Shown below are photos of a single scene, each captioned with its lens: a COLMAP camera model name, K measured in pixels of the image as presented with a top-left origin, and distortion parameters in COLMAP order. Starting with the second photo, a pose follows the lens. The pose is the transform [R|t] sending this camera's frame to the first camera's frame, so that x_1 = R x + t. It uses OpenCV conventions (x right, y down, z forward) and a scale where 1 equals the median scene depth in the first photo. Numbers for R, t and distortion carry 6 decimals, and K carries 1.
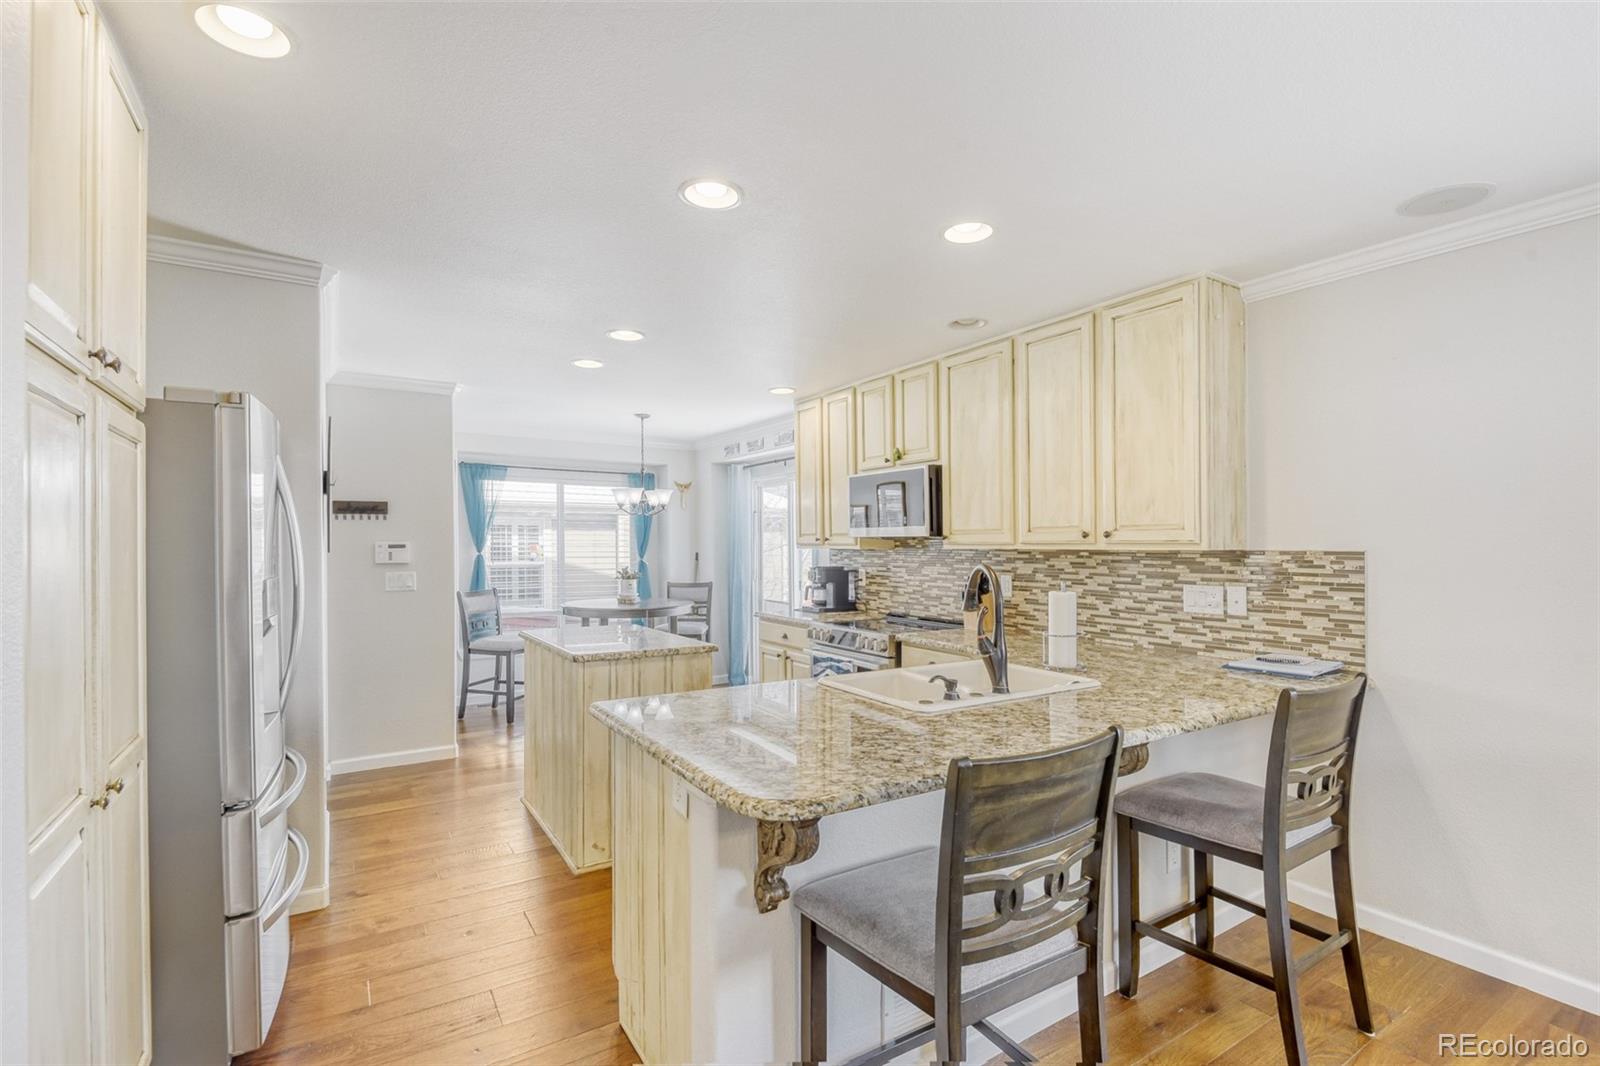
lens RADIAL K [[734.5, 0, 799.4], [0, 734.5, 536.9], [0, 0, 1]] dist [-0.003094, -0.002924]
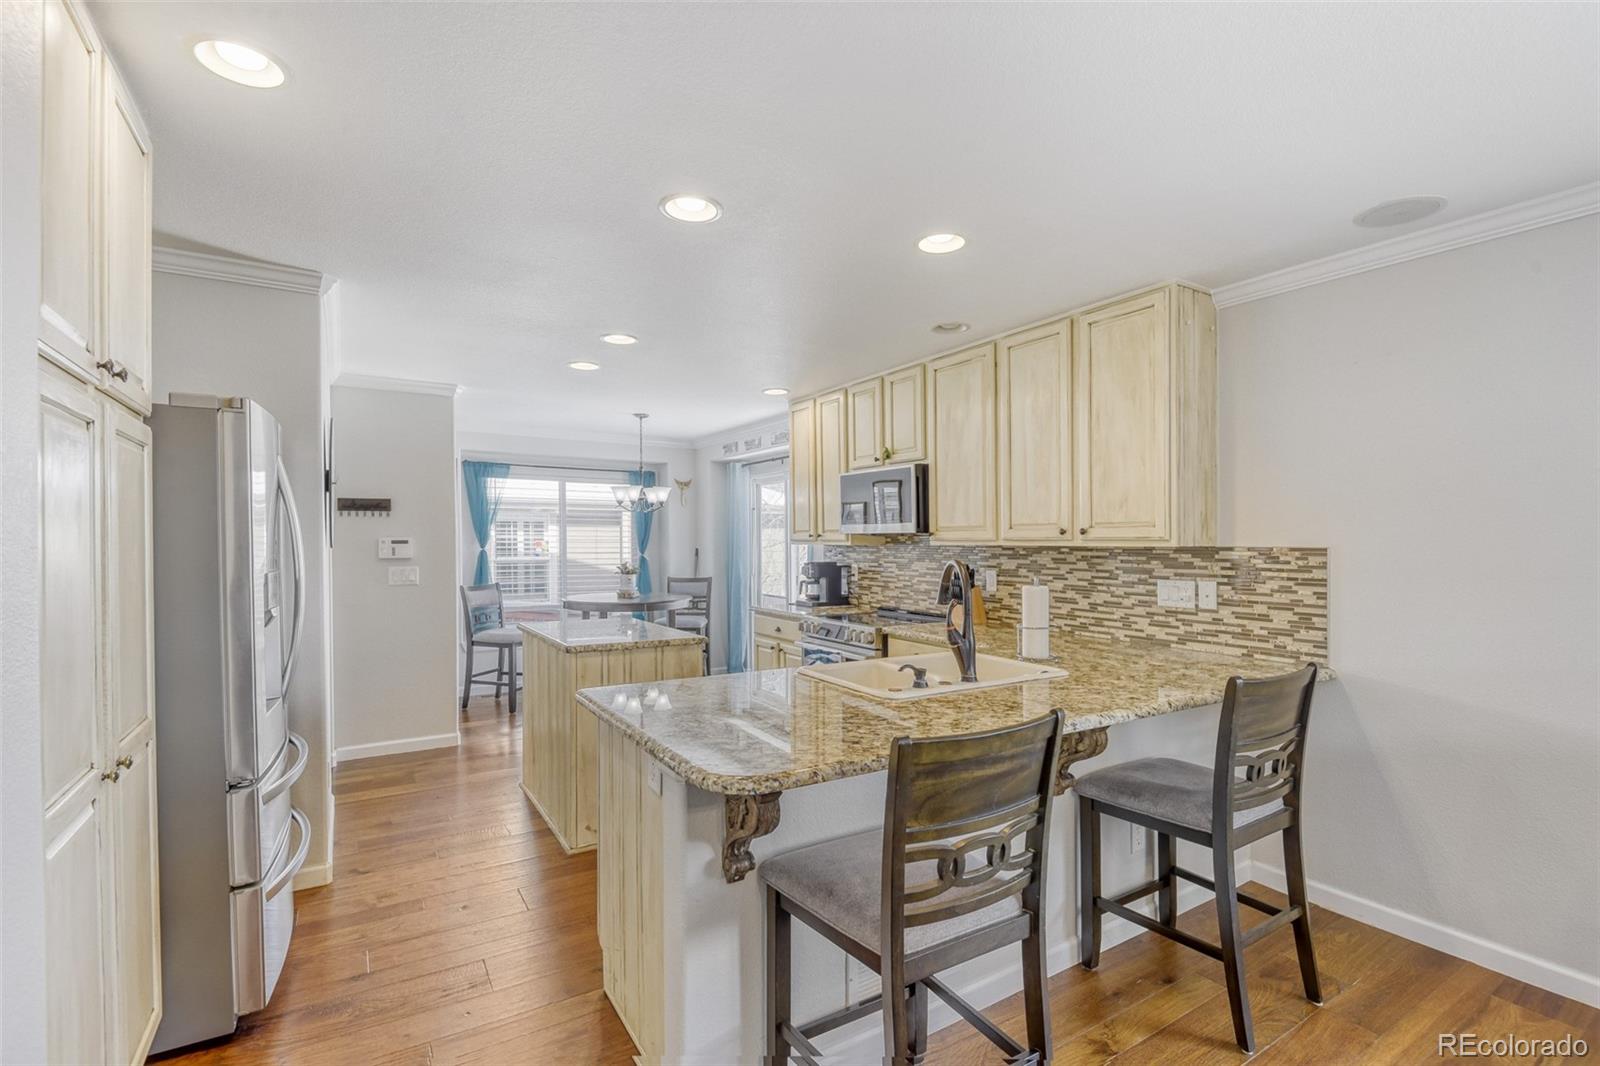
lens RADIAL K [[734.5, 0, 815.1], [0, 734.5, 541.4], [0, 0, 1]] dist [-0.003094, -0.002924]
pose [[0.999987, 0.000868, 0.005063, 0.044103], [-0.000930, 0.999926, 0.012127, -0.001702], [-0.005052, -0.012131, 0.999914, -0.047332]]
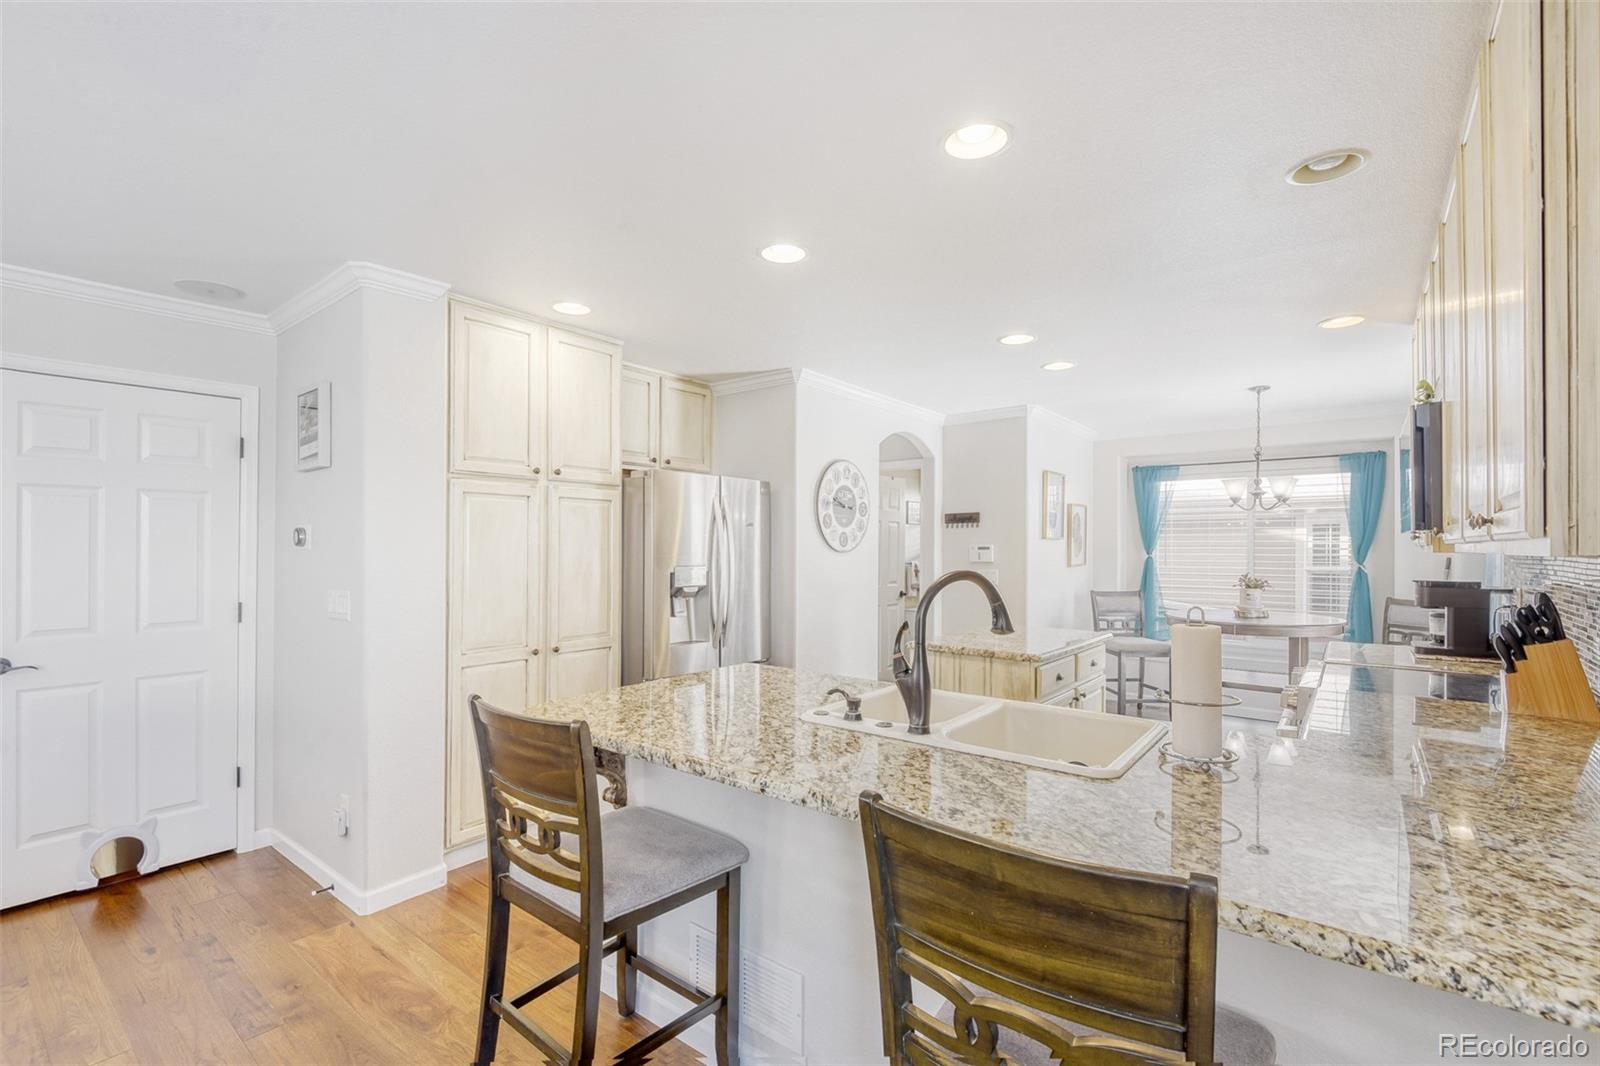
lens RADIAL K [[734.5, 0, 793.2], [0, 734.5, 543.1], [0, 0, 1]] dist [-0.003094, -0.002924]
pose [[0.318328, -0.006034, -0.947961, 0.906663], [0.012033, 0.999925, -0.002324, 0.005790], [0.947904, -0.010667, 0.318377, 0.571604]]
